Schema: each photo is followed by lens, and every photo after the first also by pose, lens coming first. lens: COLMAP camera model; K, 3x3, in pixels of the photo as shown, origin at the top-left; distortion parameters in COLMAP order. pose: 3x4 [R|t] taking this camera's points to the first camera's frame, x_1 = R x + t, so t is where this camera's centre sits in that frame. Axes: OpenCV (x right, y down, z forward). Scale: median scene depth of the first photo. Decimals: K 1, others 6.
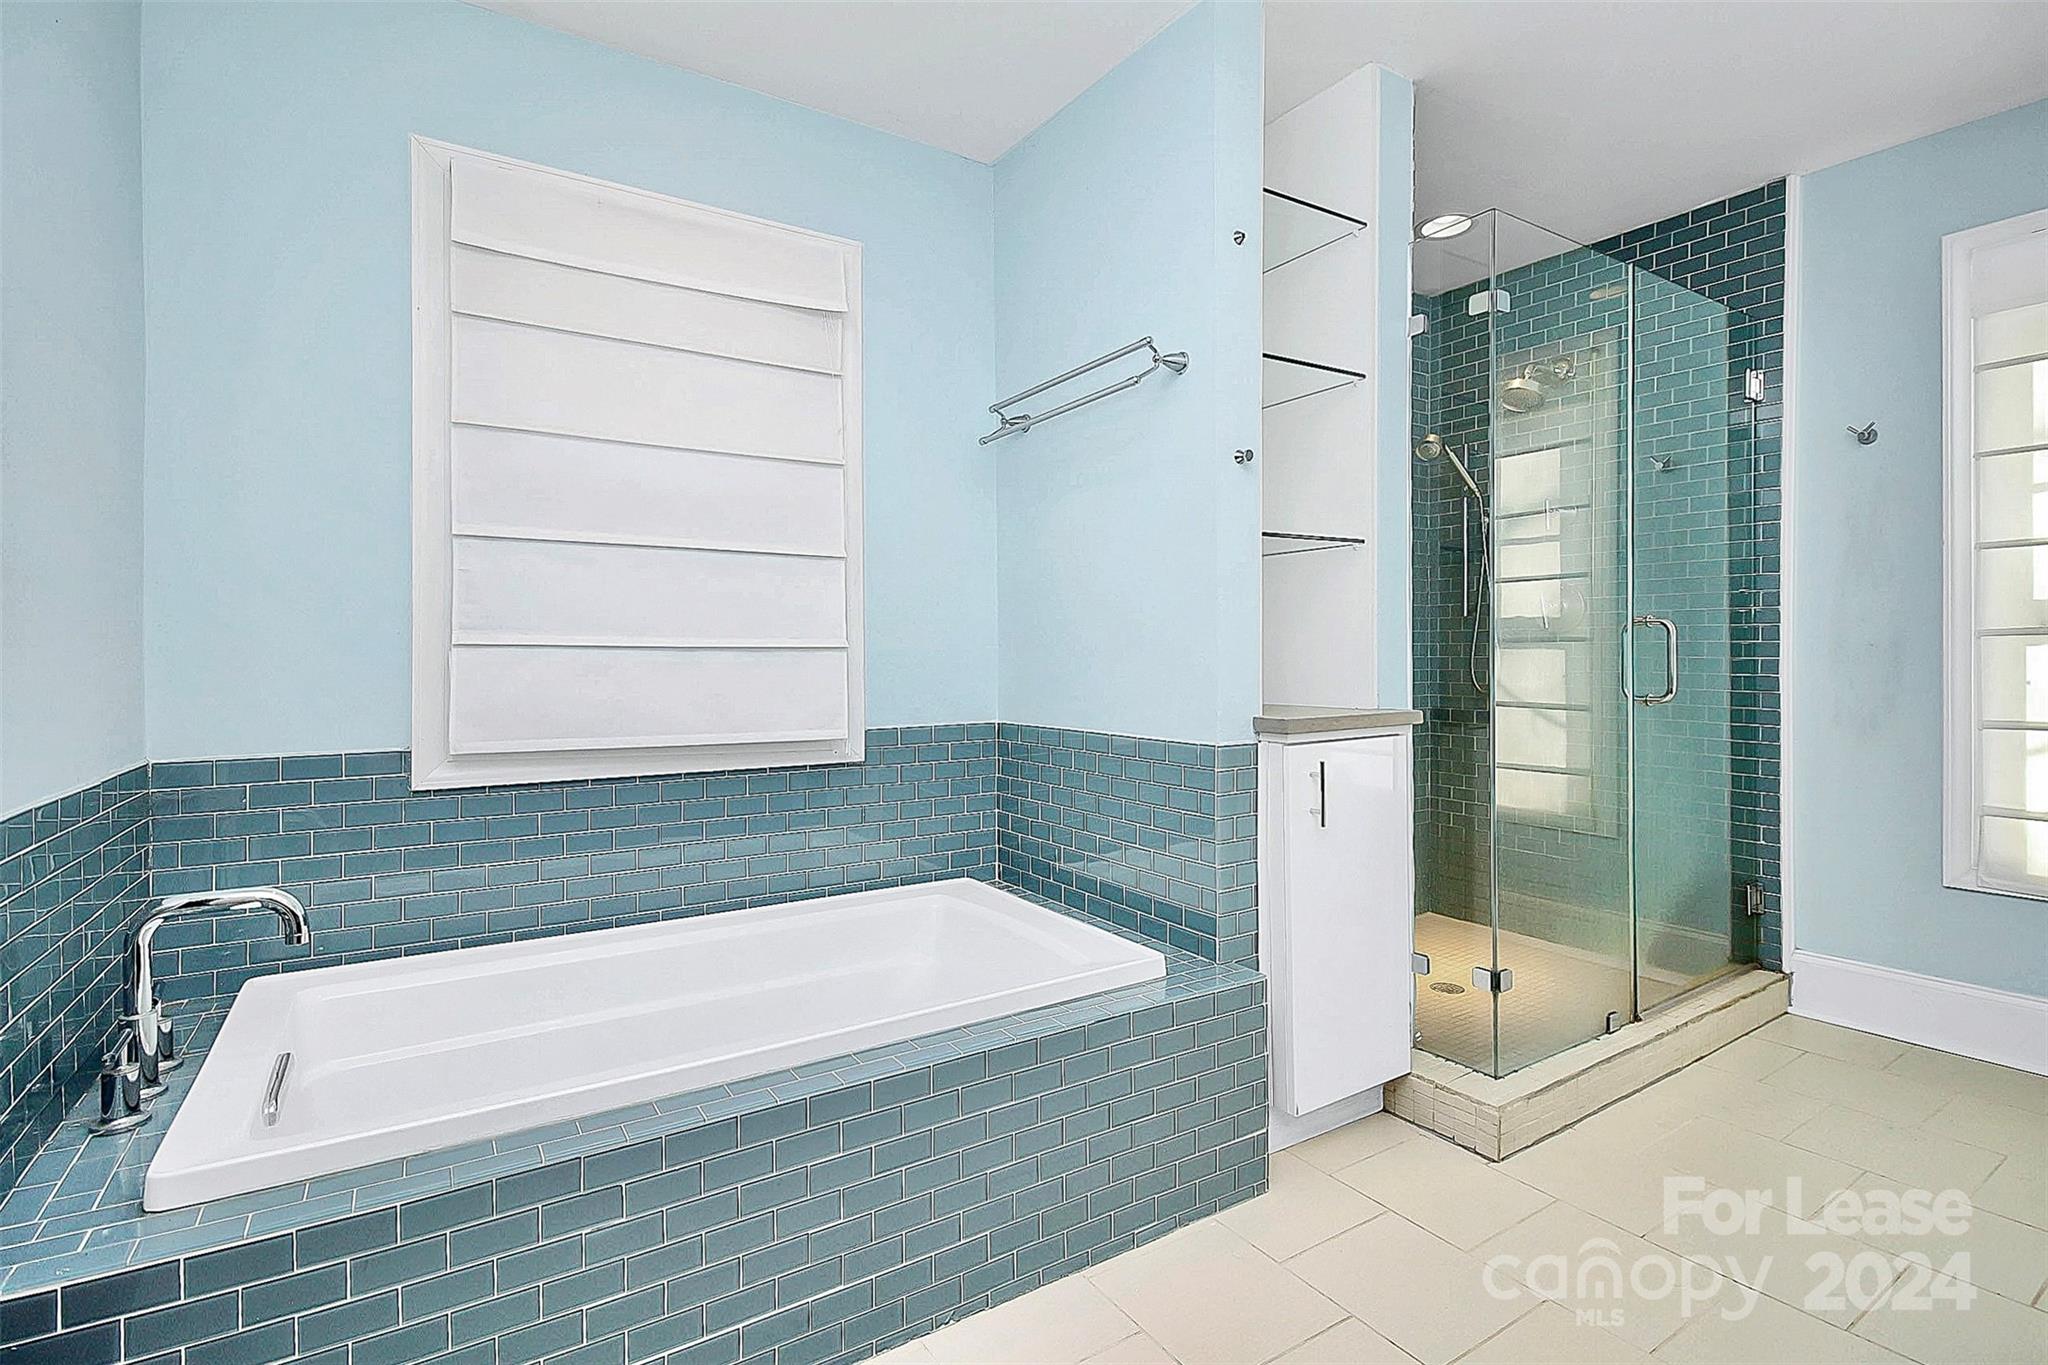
lens RADIAL K [[962.3, 0, 1029.9], [0, 962.3, 657.3], [0, 0, 1]] dist [-0.000308, -0.011763]
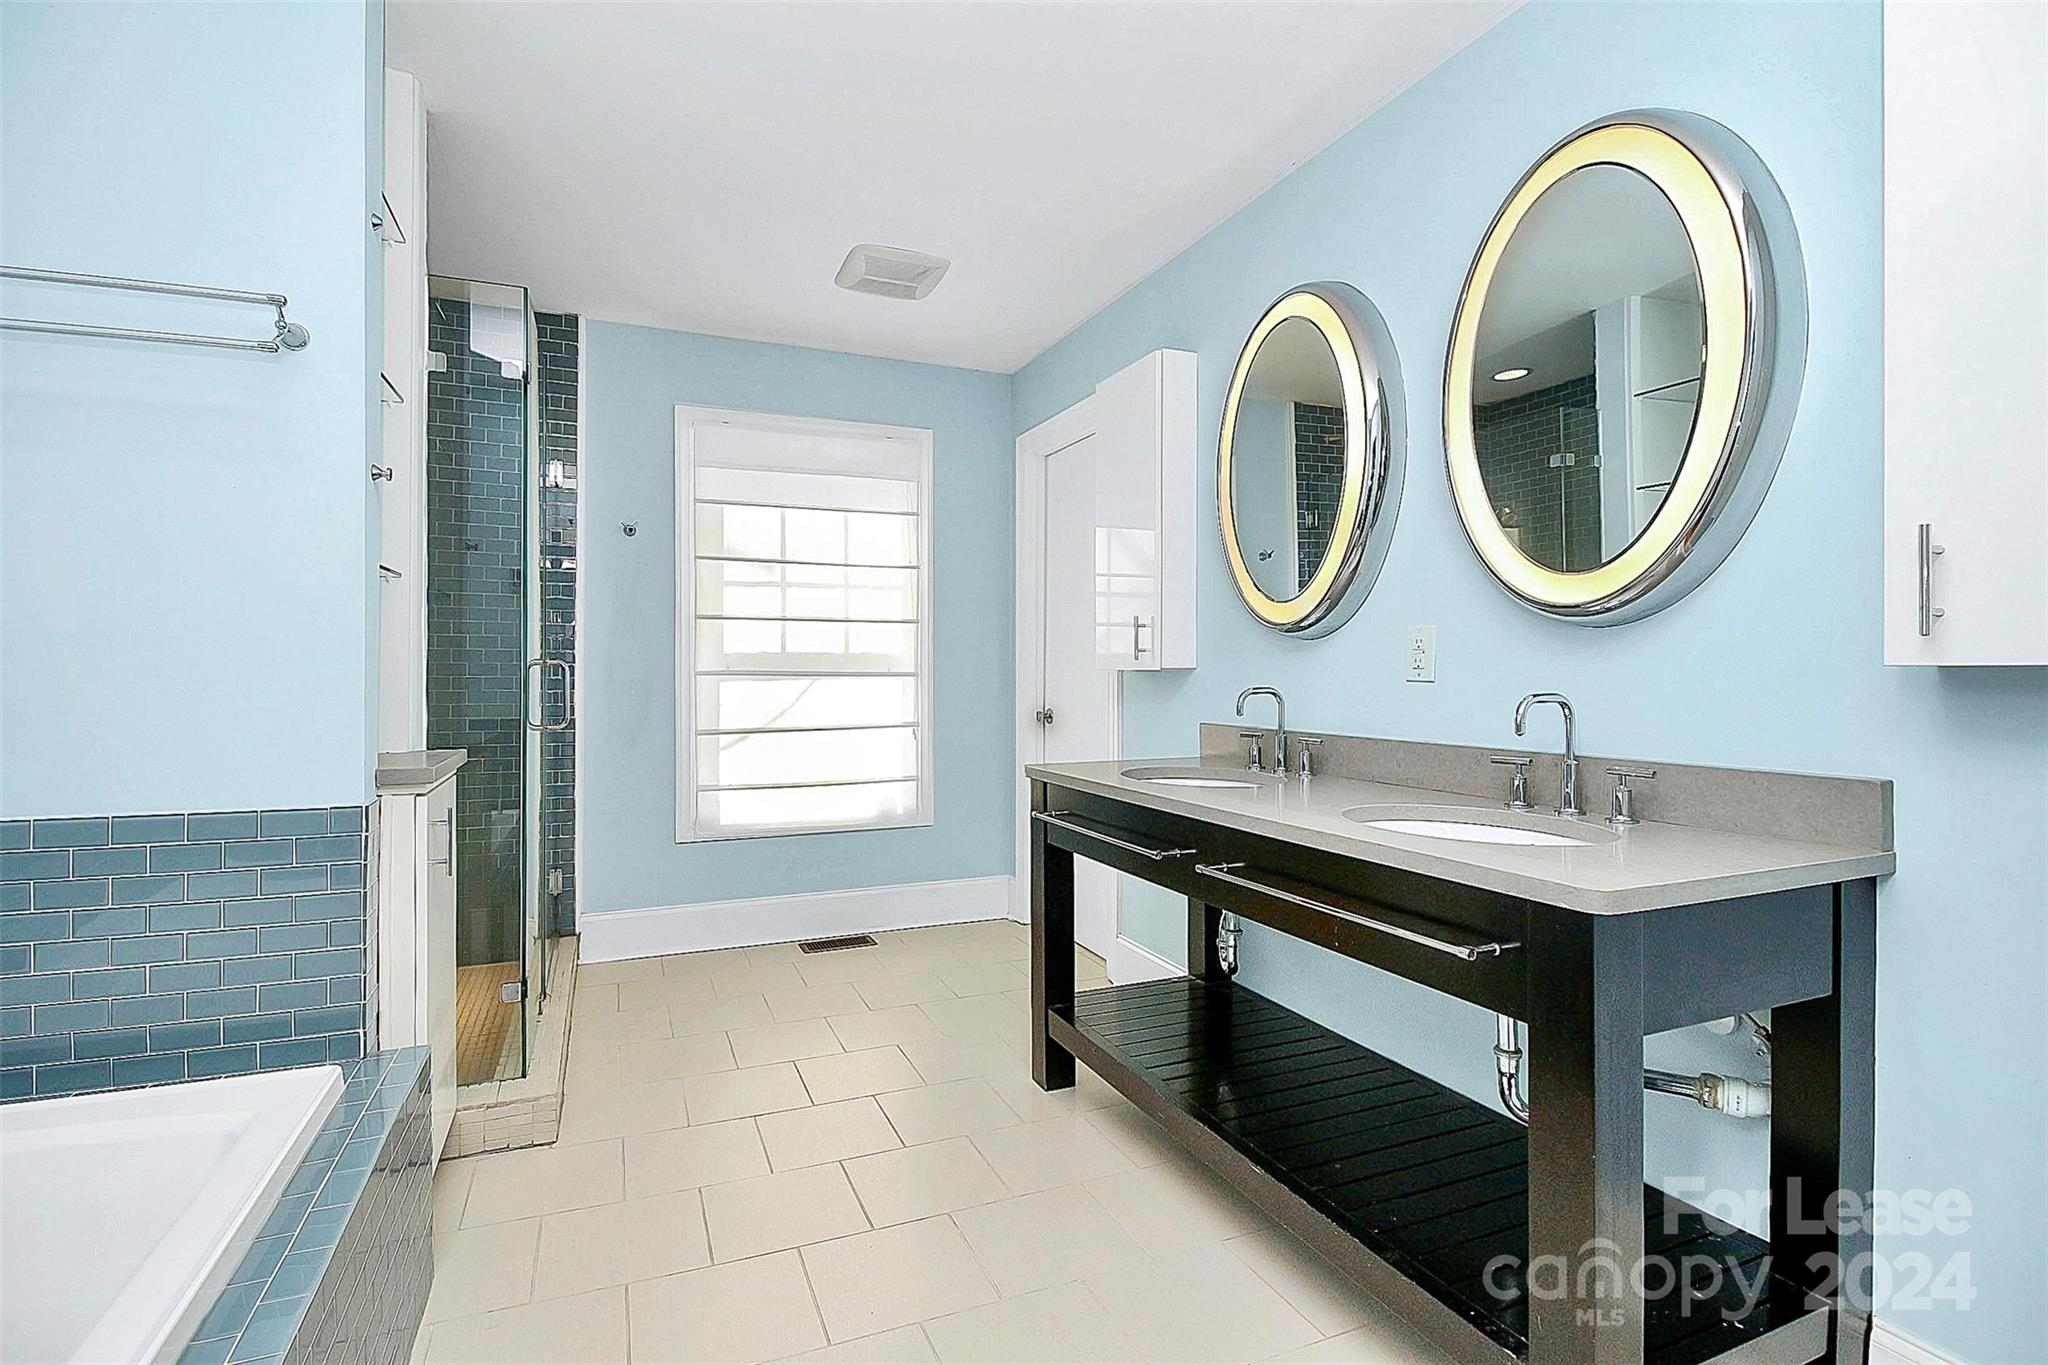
lens RADIAL K [[962.3, 0, 1029.9], [0, 962.3, 657.3], [0, 0, 1]] dist [-0.000308, -0.011763]
pose [[0.150933, 0.022920, 0.988278, -0.469771], [-0.000418, 0.999733, -0.023122, -0.015893], [-0.988544, 0.003077, 0.150903, 0.235046]]
